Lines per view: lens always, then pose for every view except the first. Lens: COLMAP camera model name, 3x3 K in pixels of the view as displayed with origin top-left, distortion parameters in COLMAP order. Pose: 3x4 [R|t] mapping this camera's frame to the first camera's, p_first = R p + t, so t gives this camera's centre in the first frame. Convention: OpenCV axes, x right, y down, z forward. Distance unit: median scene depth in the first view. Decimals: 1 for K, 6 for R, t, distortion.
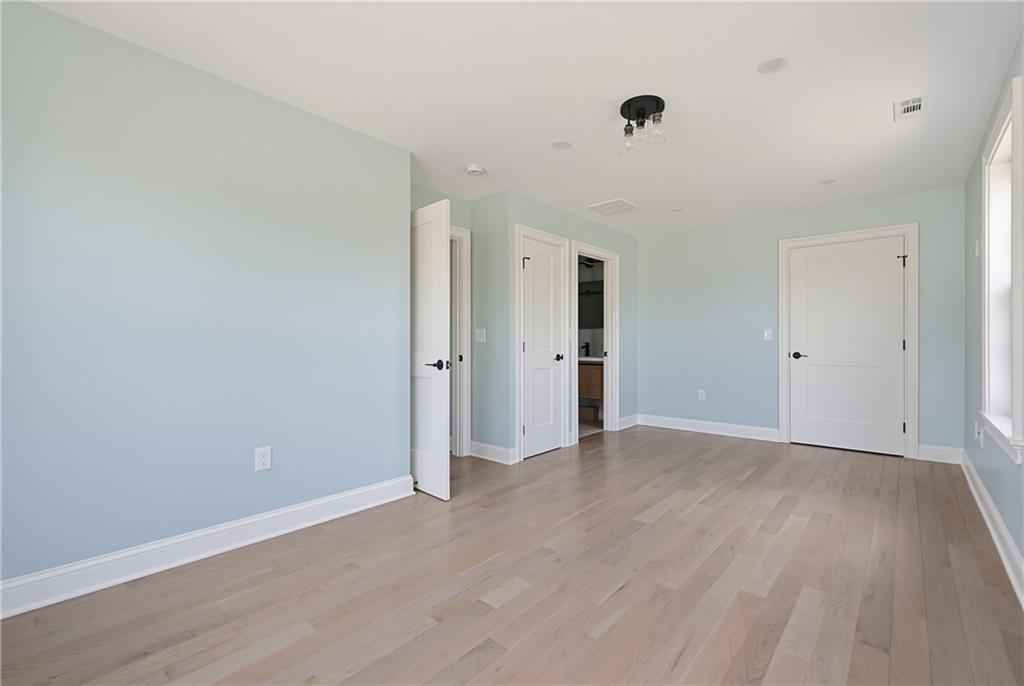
lens RADIAL K [[442.7, 0, 505.9], [0, 442.7, 340.5], [0, 0, 1]] dist [-0.000379, 0.000072]
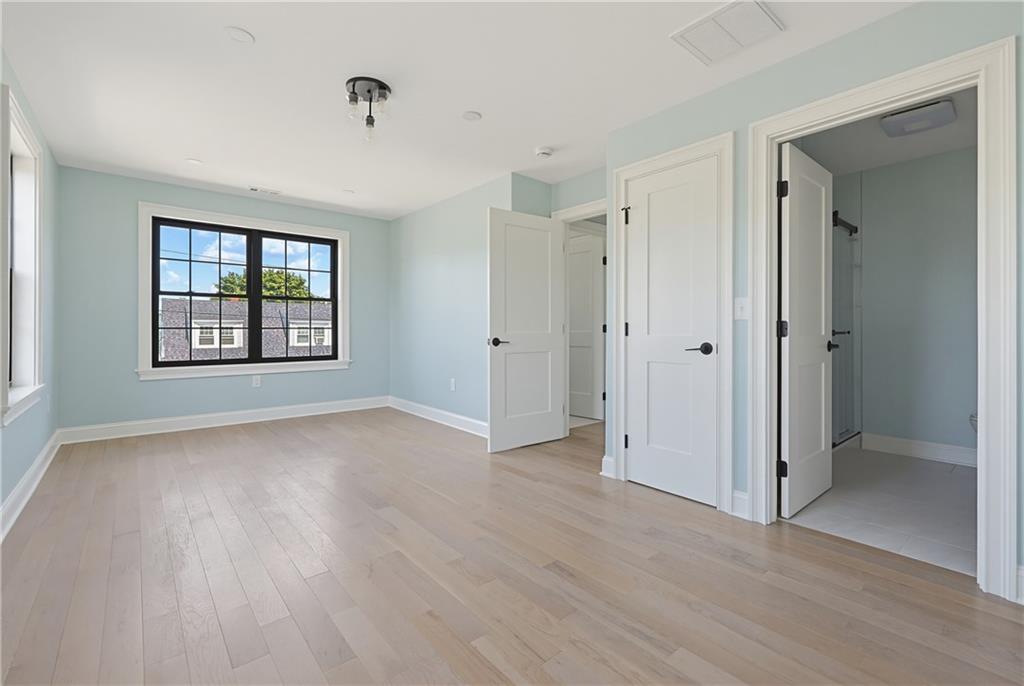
lens RADIAL K [[442.7, 0, 505.9], [0, 442.7, 340.5], [0, 0, 1]] dist [-0.000379, 0.000072]
pose [[-0.138264, 0.026211, -0.990049, 0.867782], [0.008656, 0.999644, 0.025256, 0.021628], [0.990358, -0.005078, -0.138442, 1.011948]]
